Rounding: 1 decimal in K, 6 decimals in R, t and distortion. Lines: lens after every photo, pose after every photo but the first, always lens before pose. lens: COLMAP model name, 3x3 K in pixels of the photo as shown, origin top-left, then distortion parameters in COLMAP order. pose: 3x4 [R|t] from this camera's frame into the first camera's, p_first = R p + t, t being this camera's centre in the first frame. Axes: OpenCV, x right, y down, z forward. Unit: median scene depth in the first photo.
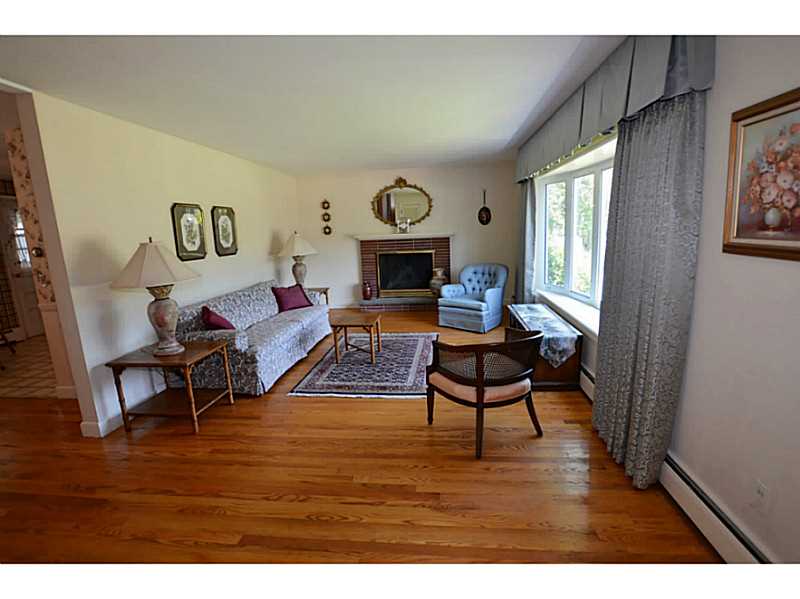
lens RADIAL K [[355.1, 0, 403.5], [0, 355.1, 296.7], [0, 0, 1]] dist [-0.030561, -0.000027]
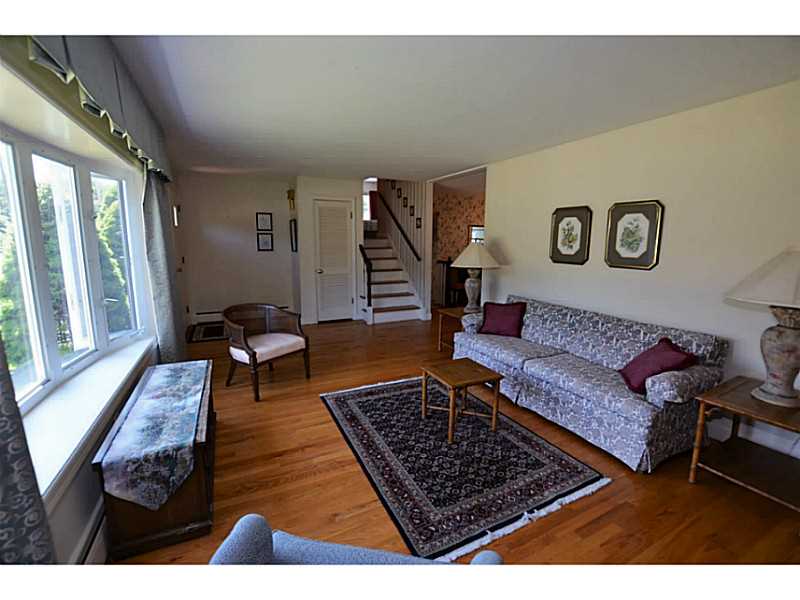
lens RADIAL K [[355.1, 0, 398.6], [0, 355.1, 301.9], [0, 0, 1]] dist [-0.030561, -0.000027]
pose [[-0.837442, 0.122179, -0.532694, 0.350109], [-0.080544, 0.936457, 0.341409, -0.310820], [0.540559, 0.328816, -0.774388, 1.577298]]
